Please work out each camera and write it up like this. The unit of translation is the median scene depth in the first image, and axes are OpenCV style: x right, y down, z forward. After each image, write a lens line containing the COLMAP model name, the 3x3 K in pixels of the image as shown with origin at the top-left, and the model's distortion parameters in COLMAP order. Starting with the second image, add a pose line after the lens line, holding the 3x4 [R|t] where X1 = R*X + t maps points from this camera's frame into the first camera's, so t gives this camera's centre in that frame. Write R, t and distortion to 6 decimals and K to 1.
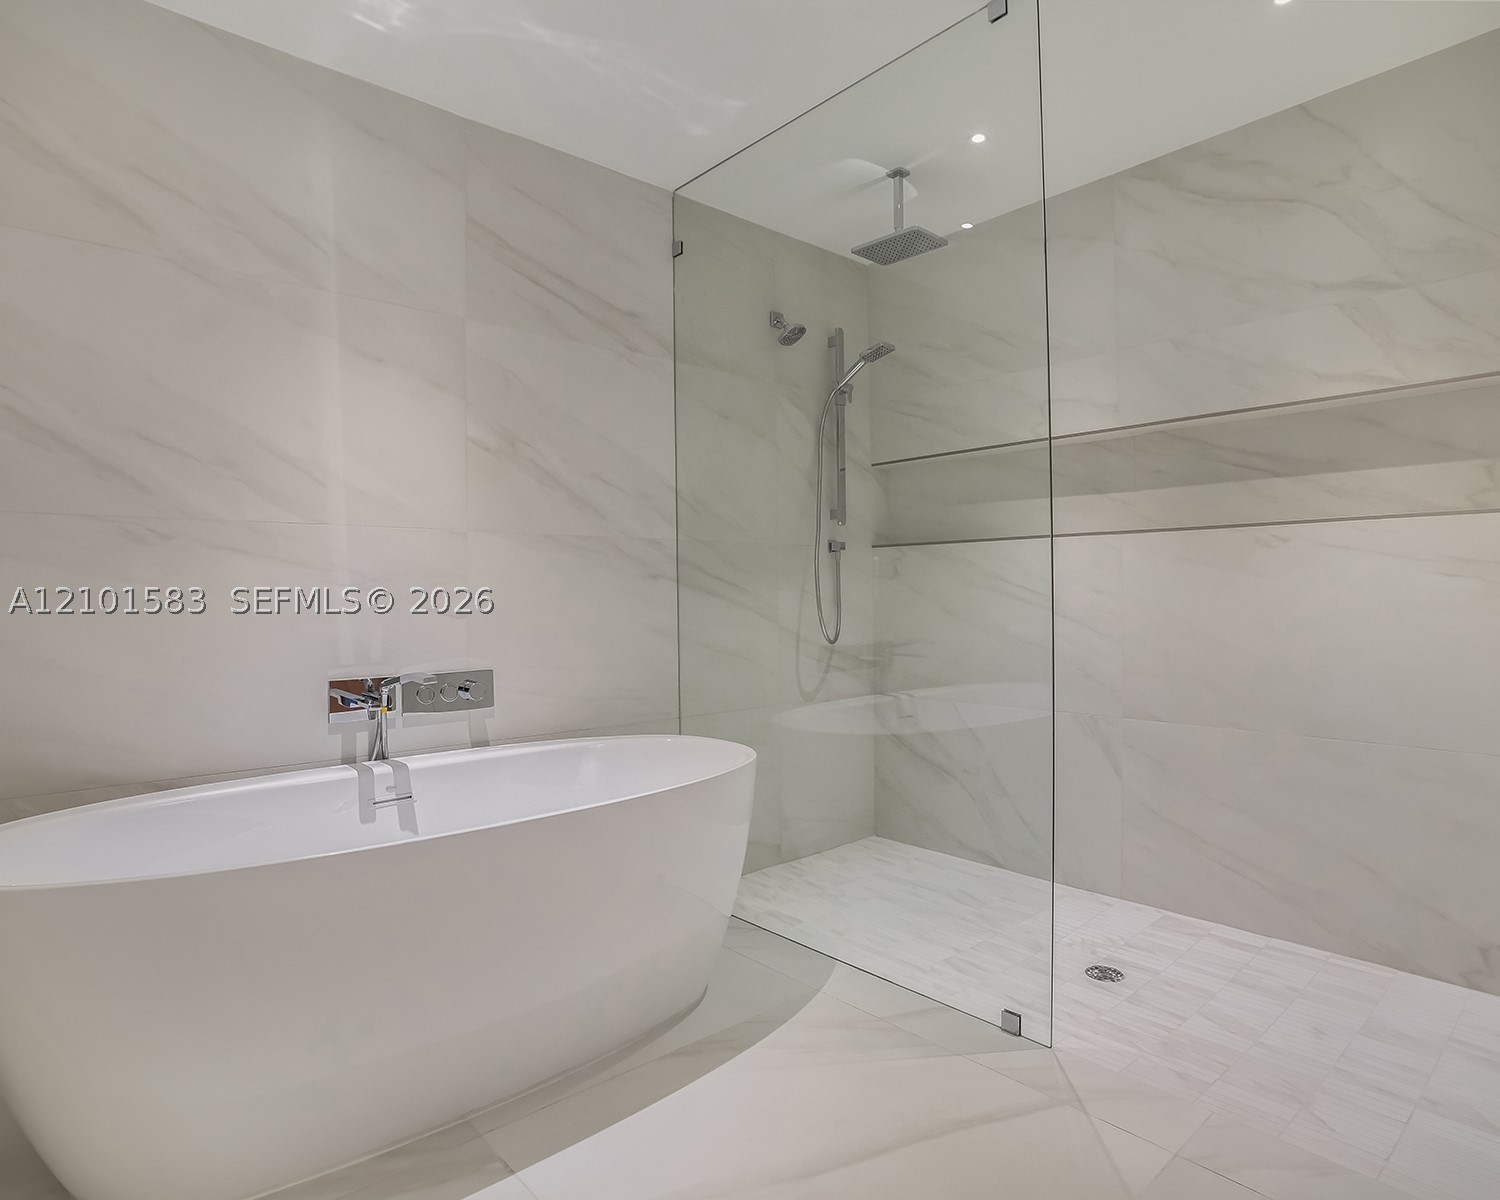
lens RADIAL K [[850.6, 0, 786.5], [0, 850.6, 601.6], [0, 0, 1]] dist [-0.027577, -0.000157]
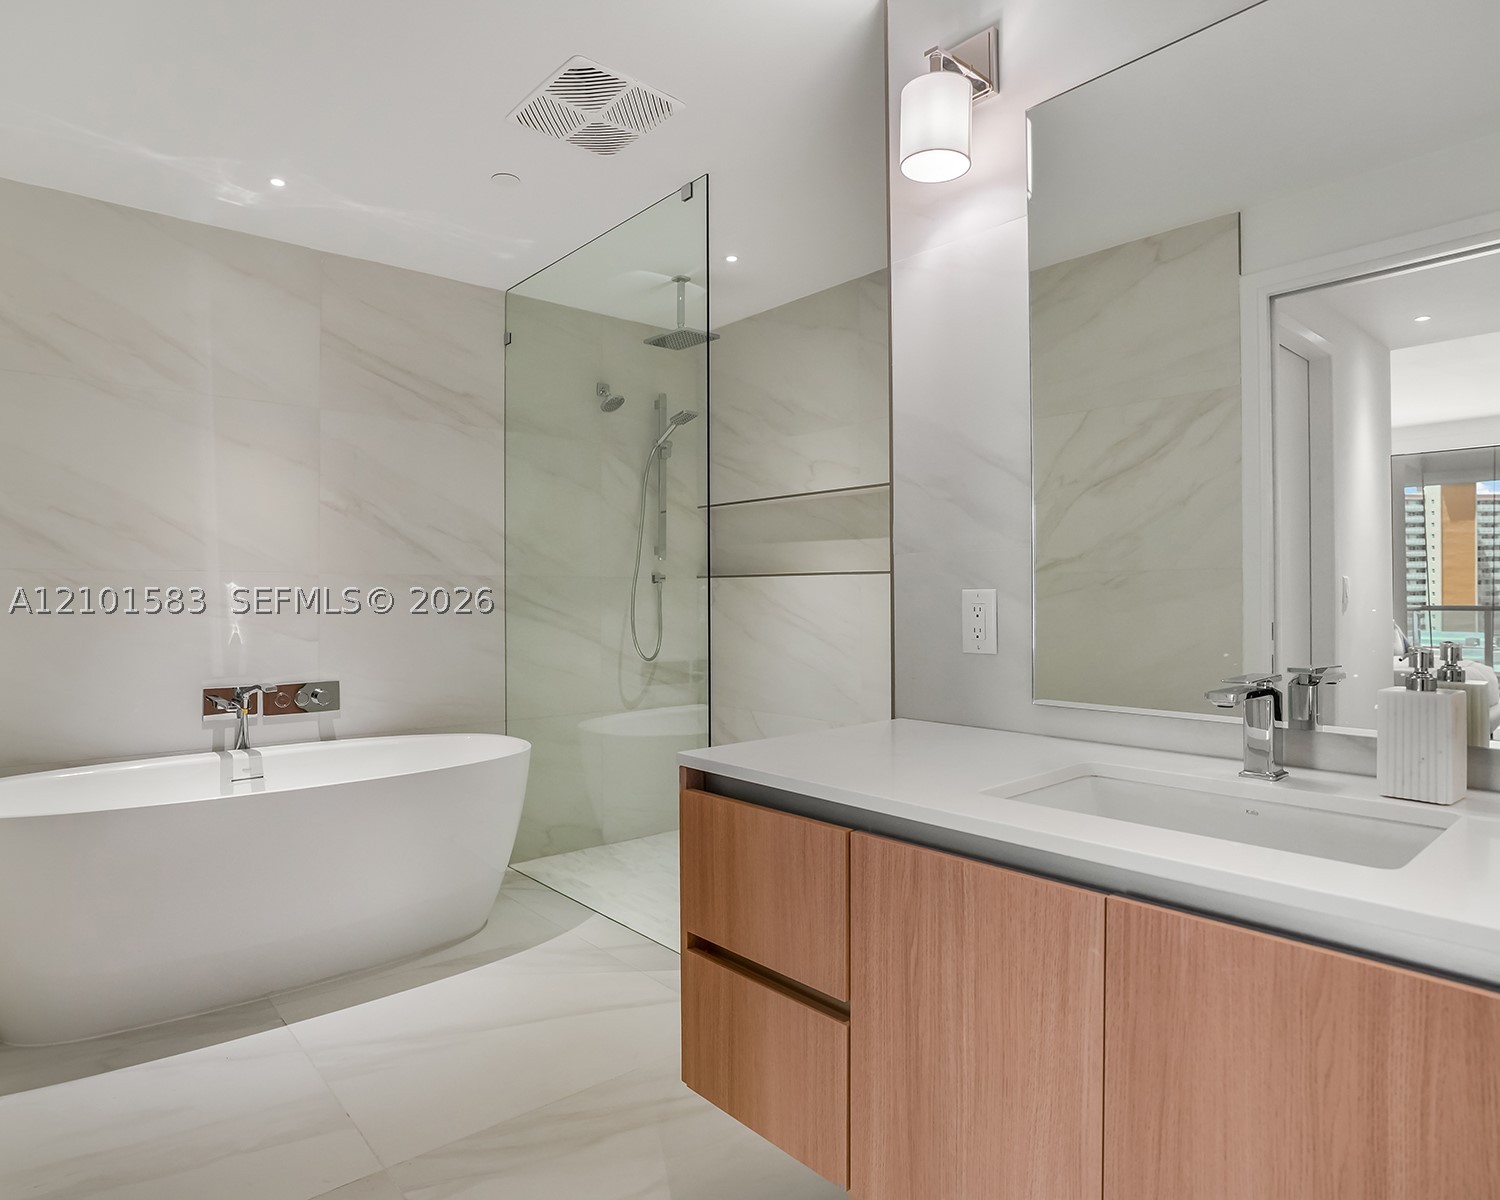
lens RADIAL K [[889.1, 0, 753.2], [0, 889.1, 595.8], [0, 0, 1]] dist [-0.013844, 0.003906]
pose [[0.999349, 0.006646, -0.035466, 0.286916], [-0.007054, 0.999910, -0.011379, -0.033234], [0.035387, 0.011622, 0.999306, -0.281085]]
